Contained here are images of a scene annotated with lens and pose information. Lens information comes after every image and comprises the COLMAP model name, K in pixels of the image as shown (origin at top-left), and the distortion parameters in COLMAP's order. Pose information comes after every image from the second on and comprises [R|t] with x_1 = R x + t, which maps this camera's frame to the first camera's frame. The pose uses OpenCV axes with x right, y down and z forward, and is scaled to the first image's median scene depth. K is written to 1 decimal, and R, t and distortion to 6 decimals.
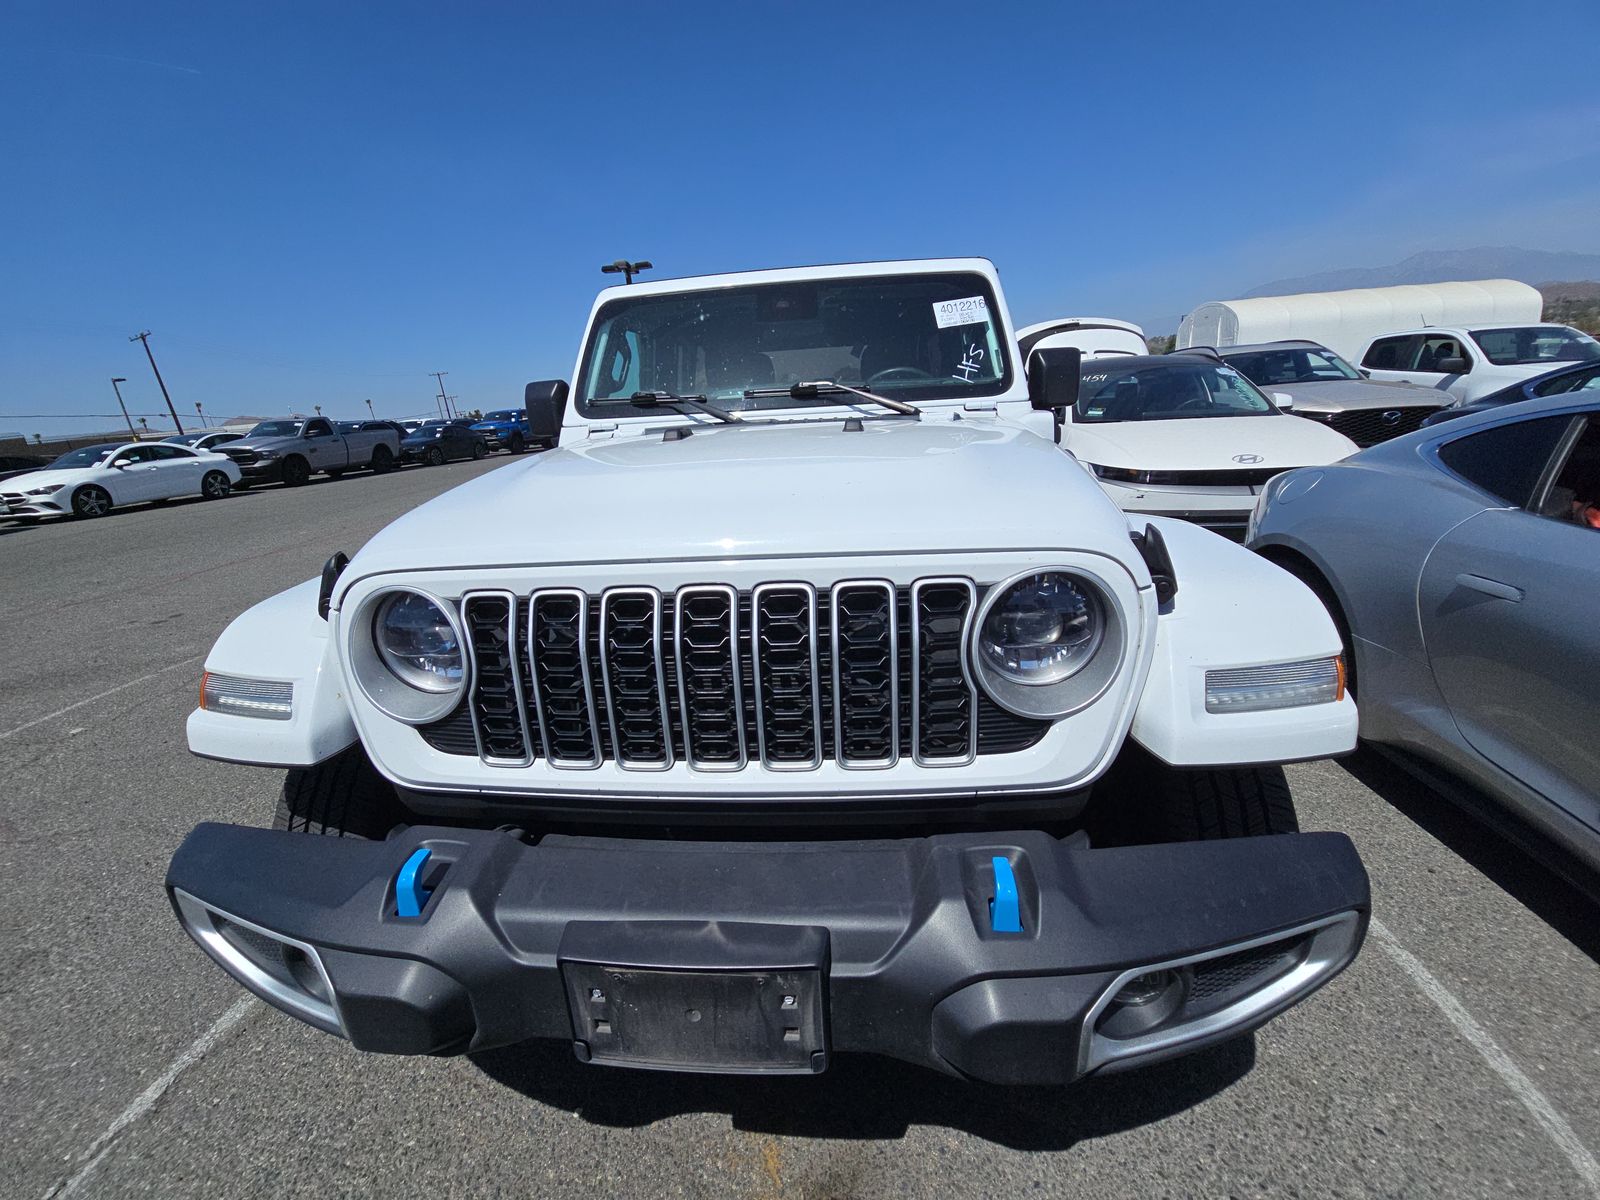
lens RADIAL K [[650.4, 0, 800.0], [0, 650.4, 600.0], [0, 0, 1]] dist [-0.000792, -0.000143]
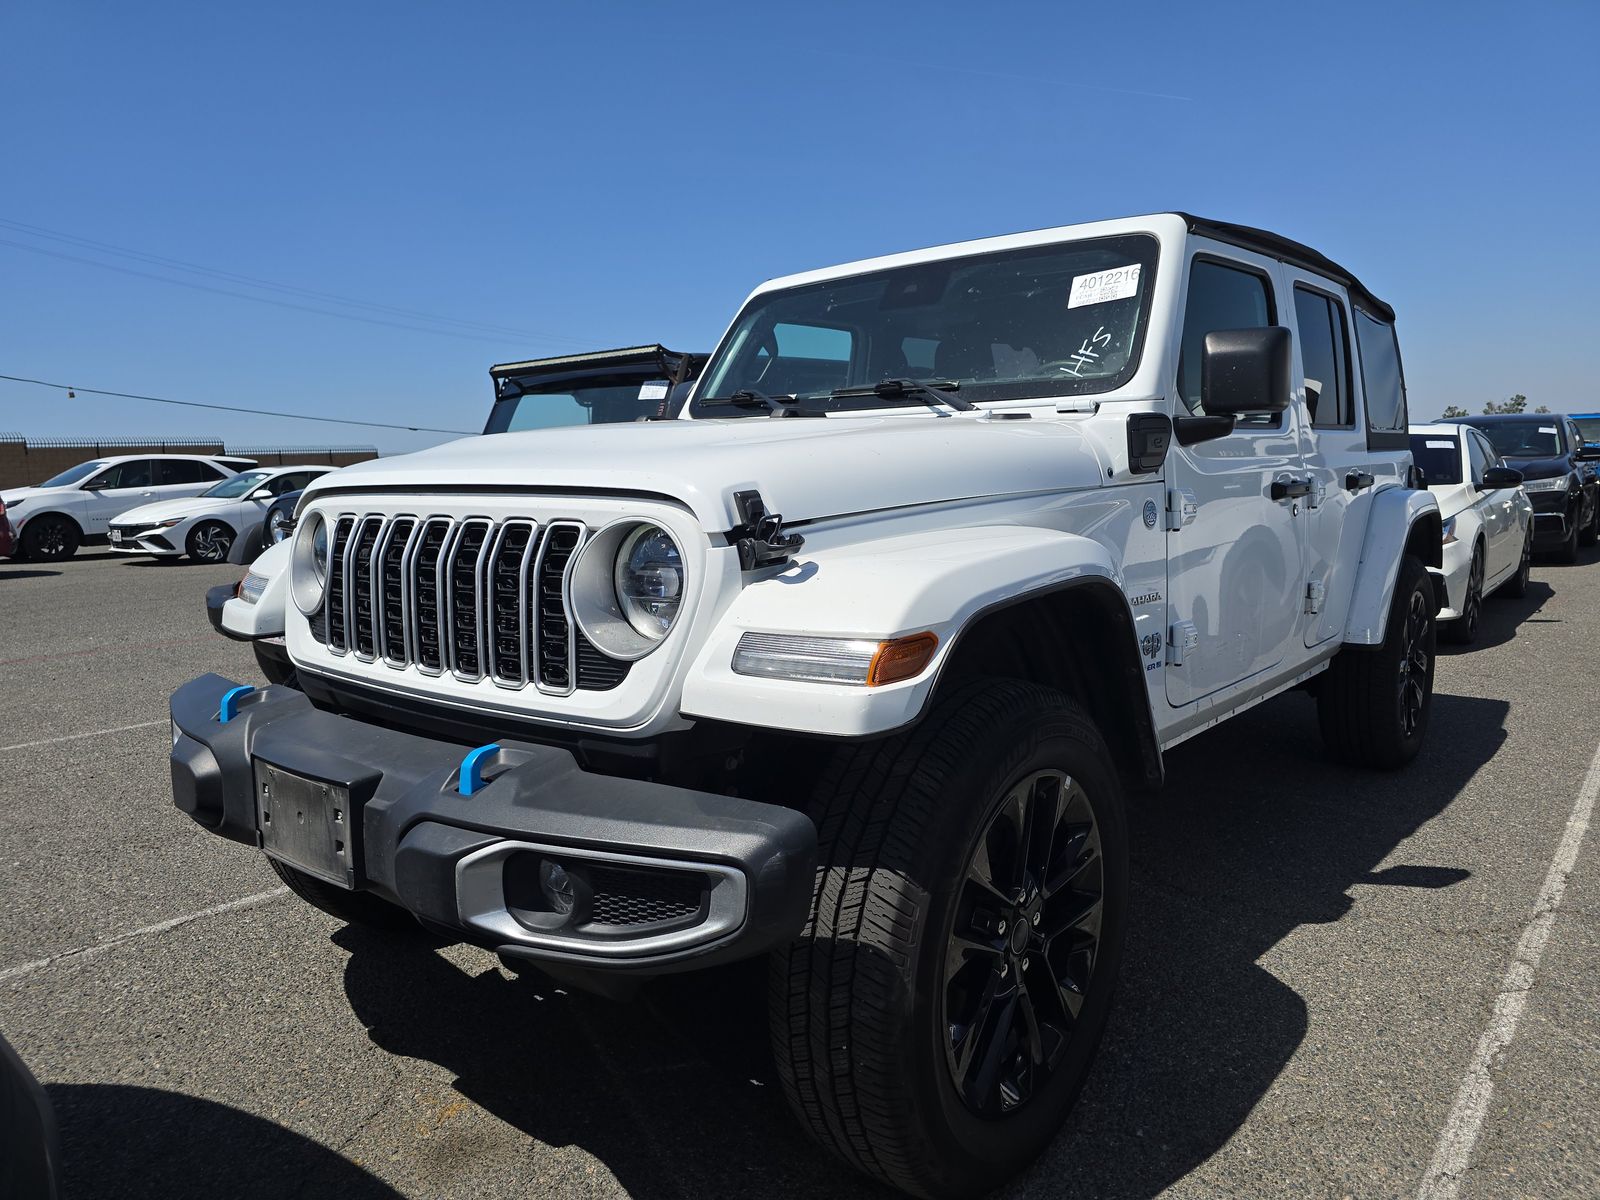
lens RADIAL K [[1102.8, 0, 828.4], [0, 1102.8, 589.4], [0, 0, 1]] dist [0.021295, -0.008600]
pose [[0.832431, 0.100297, -0.544976, 1.255603], [-0.188213, 0.976191, -0.107831, 0.156589], [0.521186, 0.192334, 0.831489, -0.253638]]
